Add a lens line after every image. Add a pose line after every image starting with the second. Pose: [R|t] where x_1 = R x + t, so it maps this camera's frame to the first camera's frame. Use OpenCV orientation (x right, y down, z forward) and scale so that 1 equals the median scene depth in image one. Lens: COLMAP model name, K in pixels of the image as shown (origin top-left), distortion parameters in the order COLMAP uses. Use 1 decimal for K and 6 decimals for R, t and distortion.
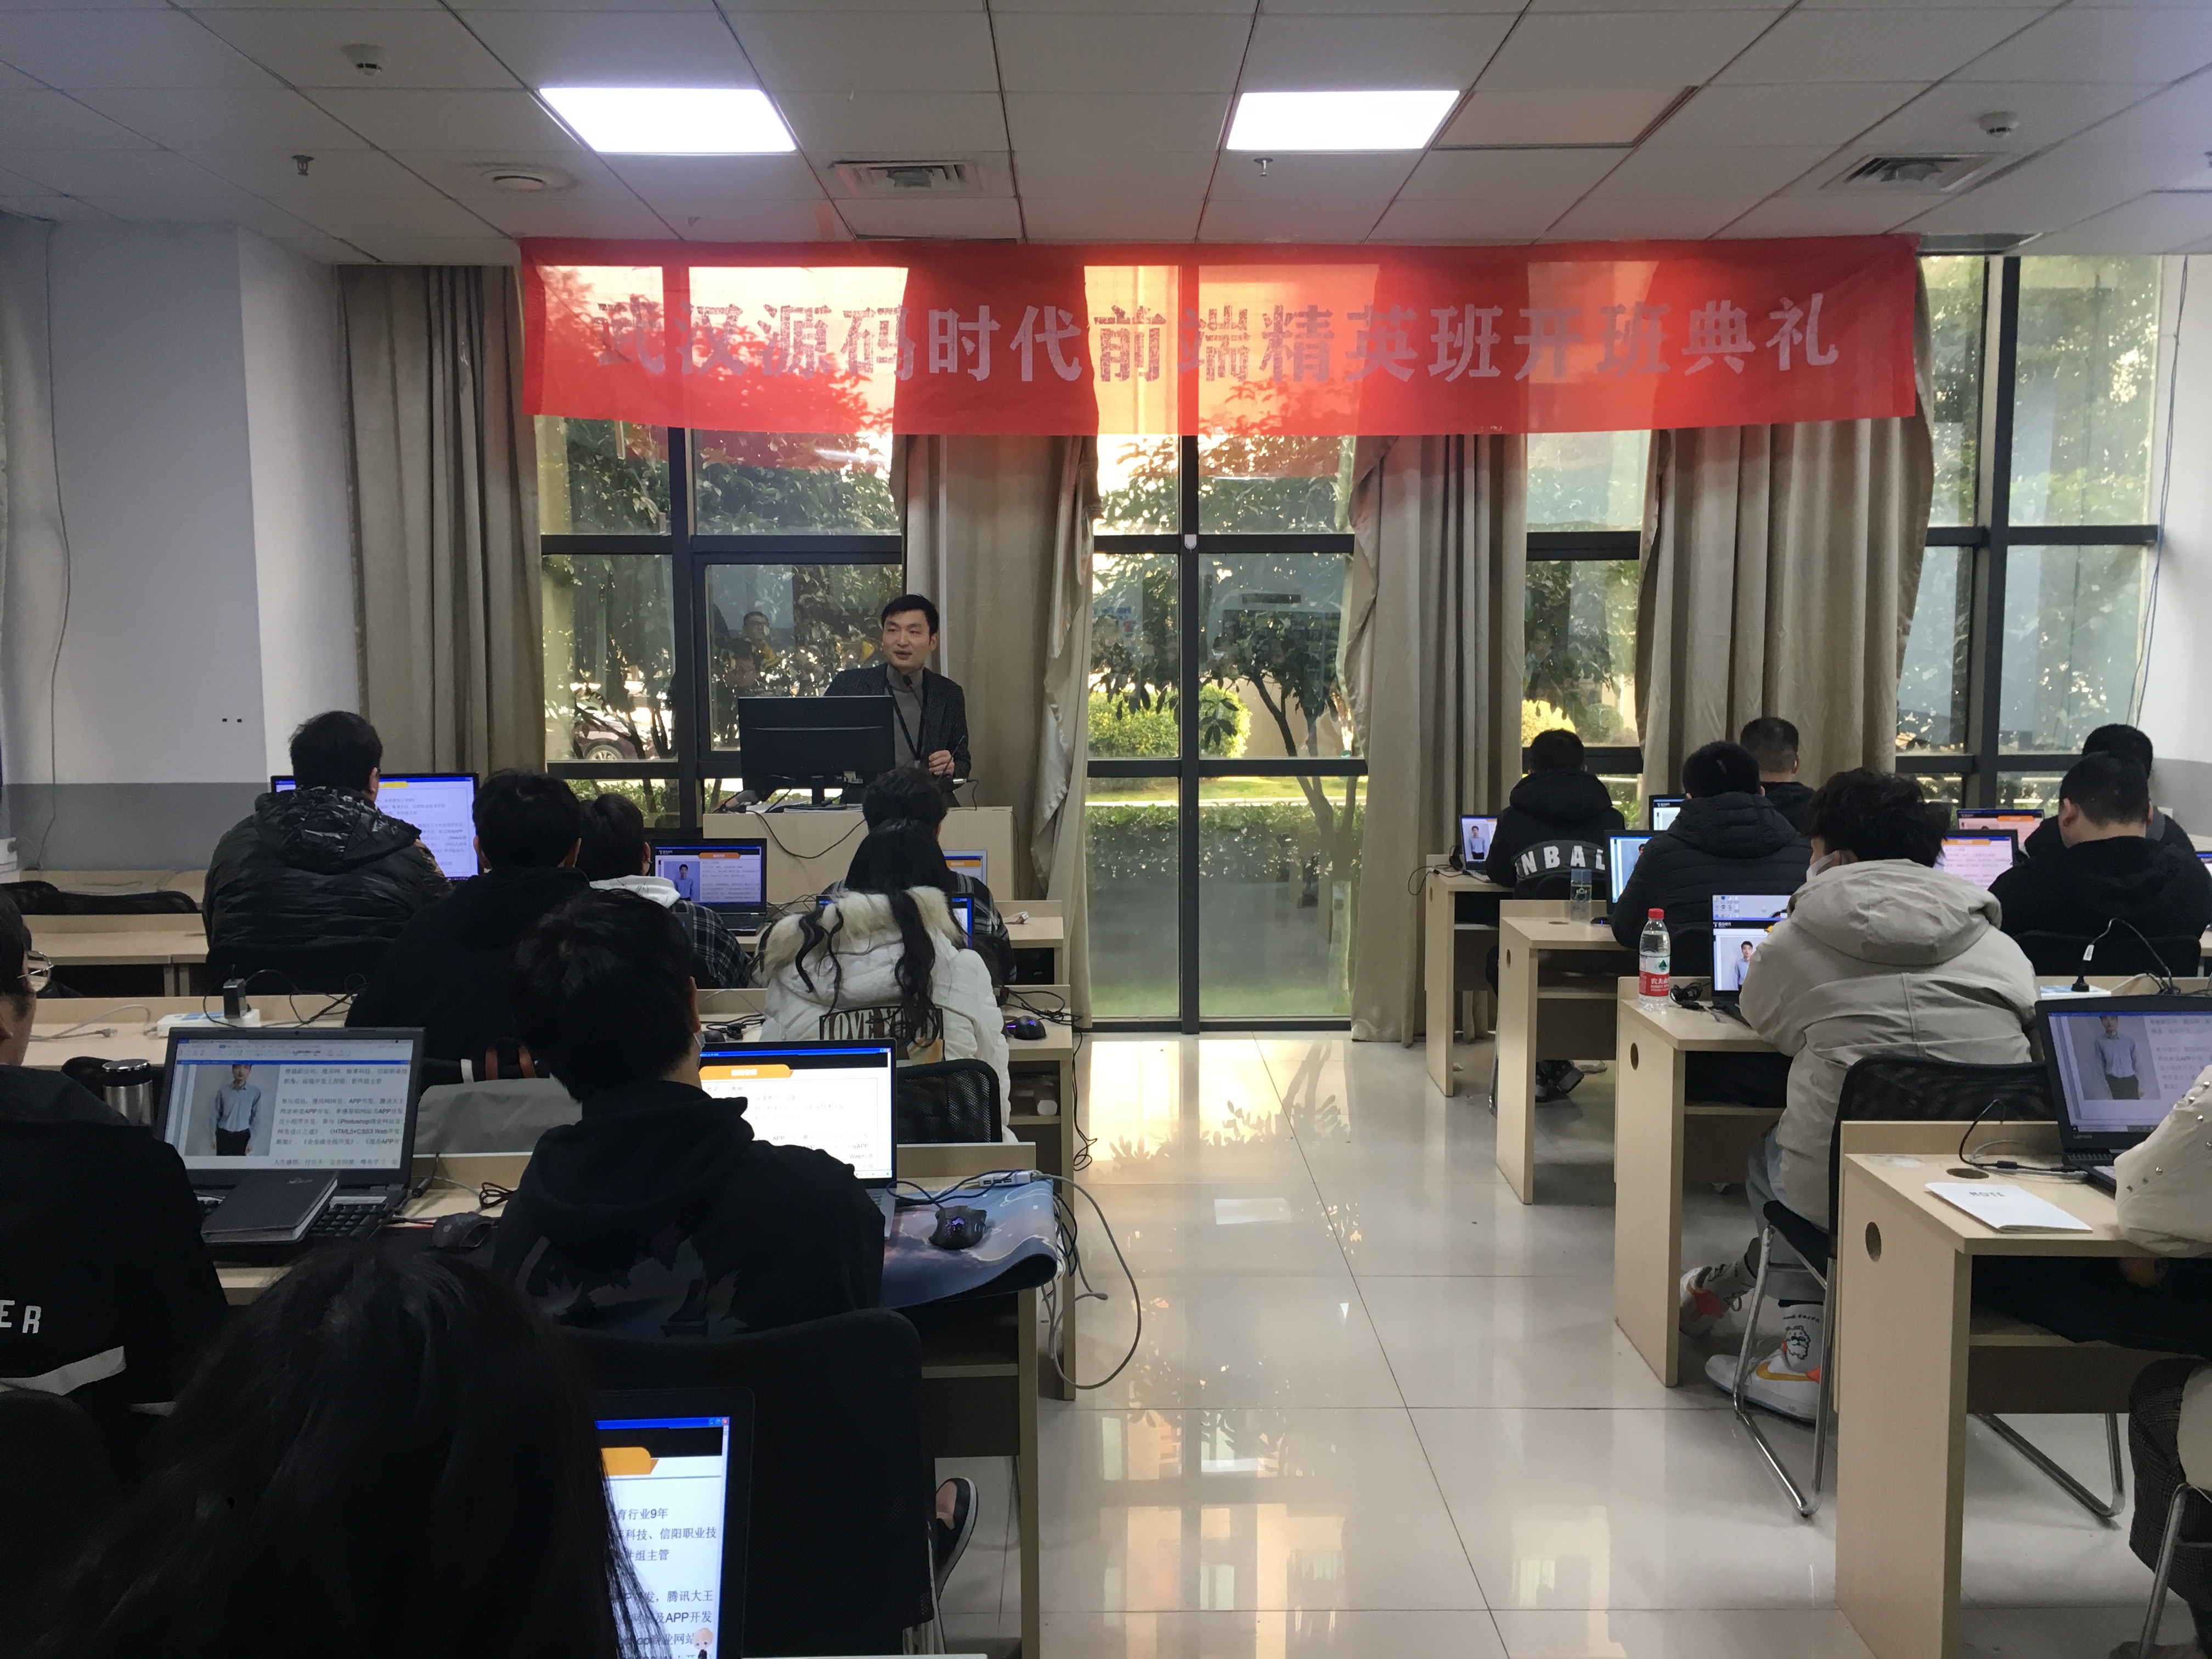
lens RADIAL K [[1866.3, 0, 1106.0], [0, 1866.3, 829.5], [0, 0, 1]] dist [0.102263, -0.137552]
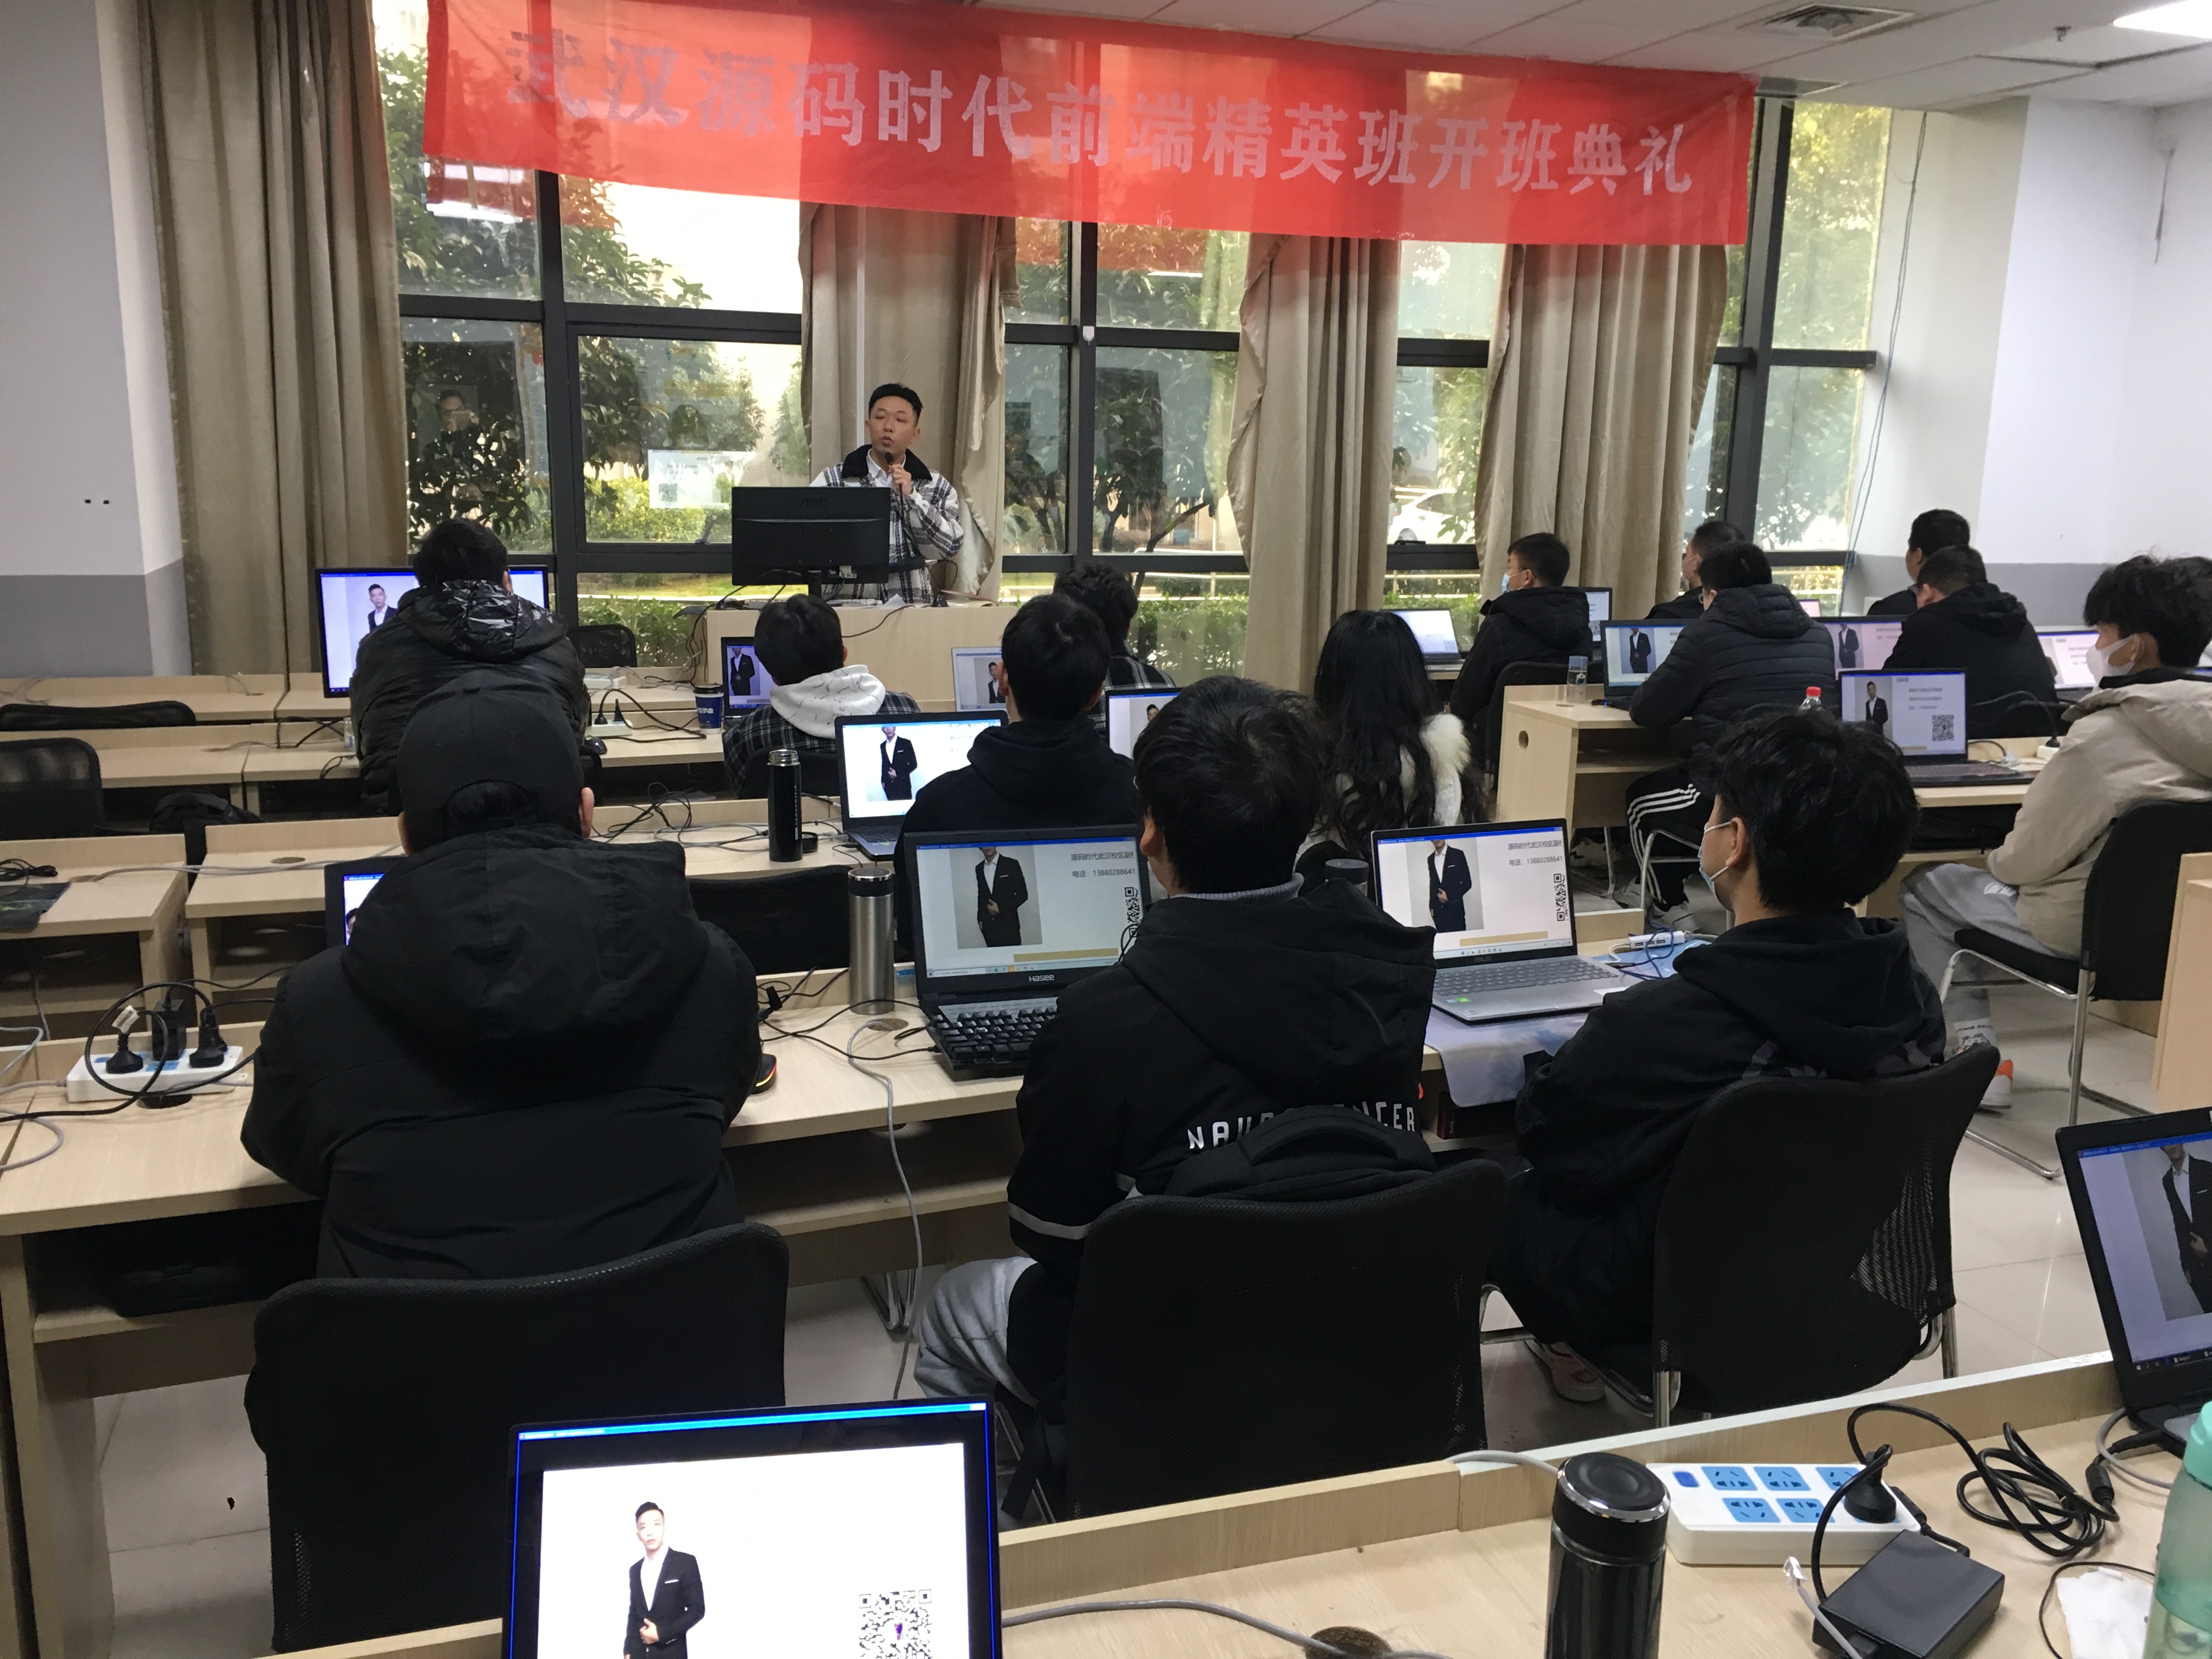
lens RADIAL K [[1866.3, 0, 1106.0], [0, 1866.3, 829.5], [0, 0, 1]] dist [0.102263, -0.137552]
pose [[0.949165, -0.042114, 0.311949, -0.286865], [0.008331, 0.994023, 0.108848, -0.000061], [-0.314669, -0.100716, 0.943843, 0.028975]]
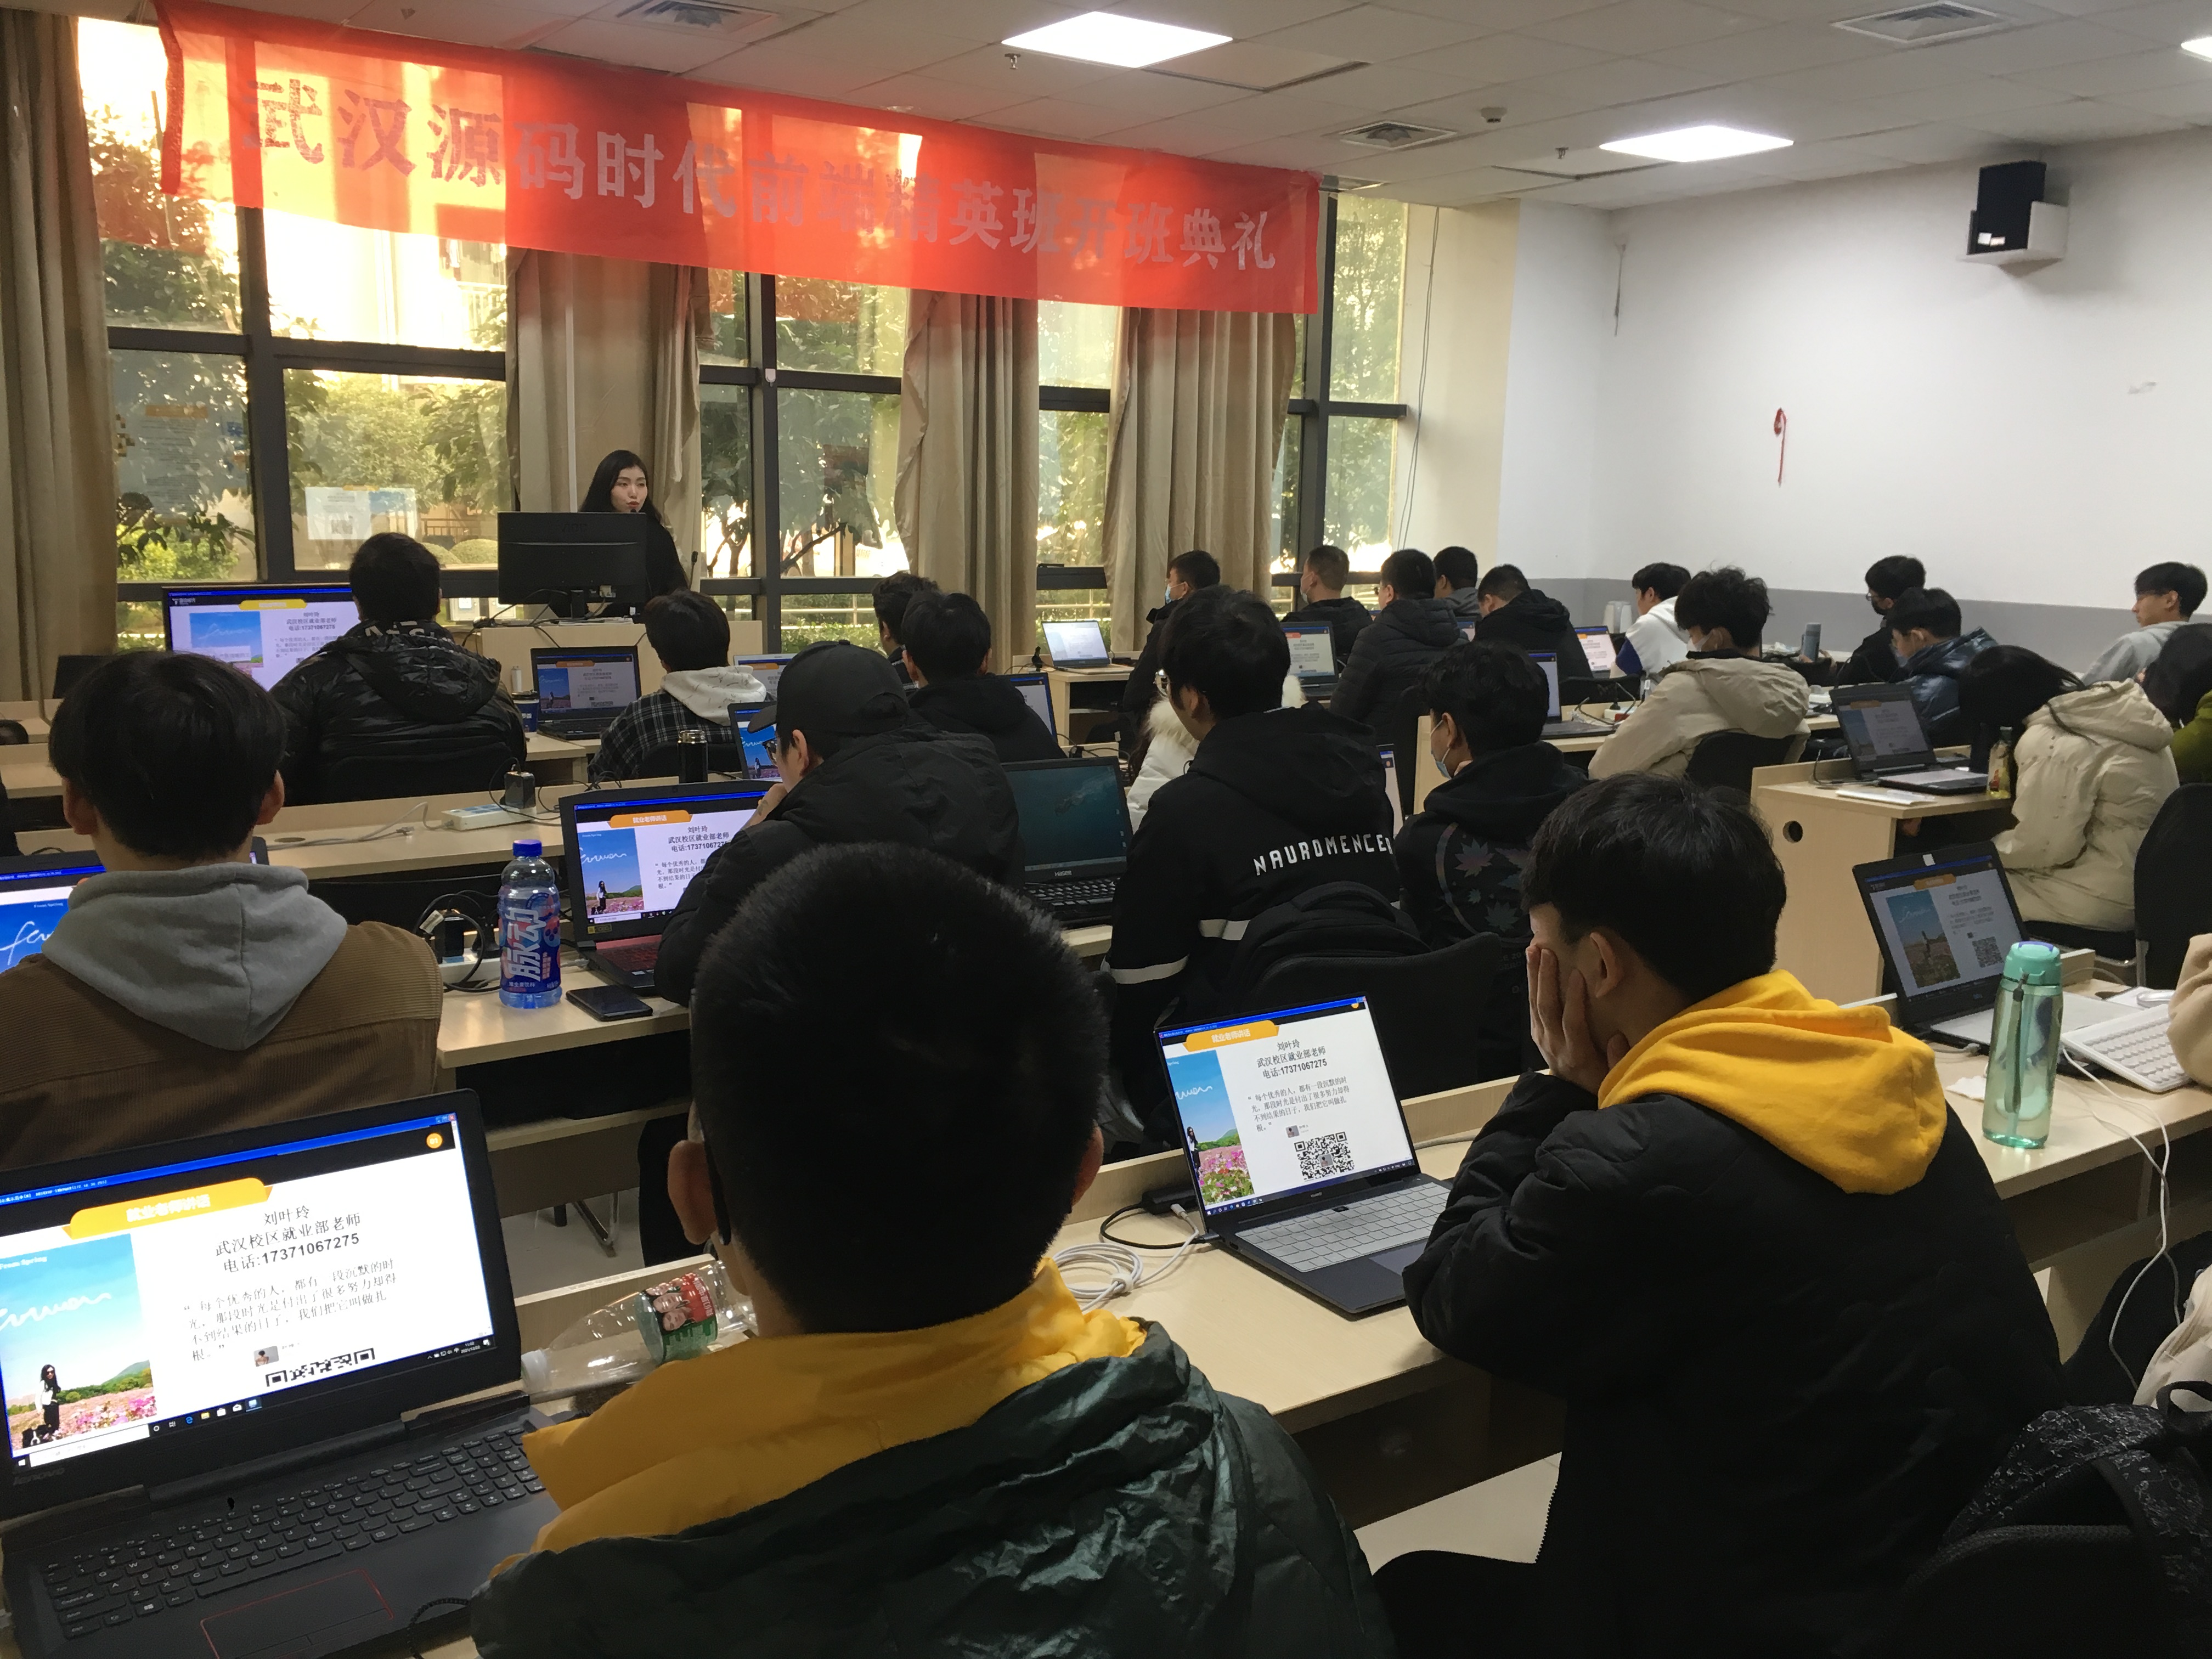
lens RADIAL K [[1866.3, 0, 1106.0], [0, 1866.3, 829.5], [0, 0, 1]] dist [0.102263, -0.137552]
pose [[0.823290, -0.080822, 0.561838, -0.457723], [0.034332, 0.995089, 0.092838, 0.014589], [-0.566582, -0.057143, 0.822022, -0.024168]]
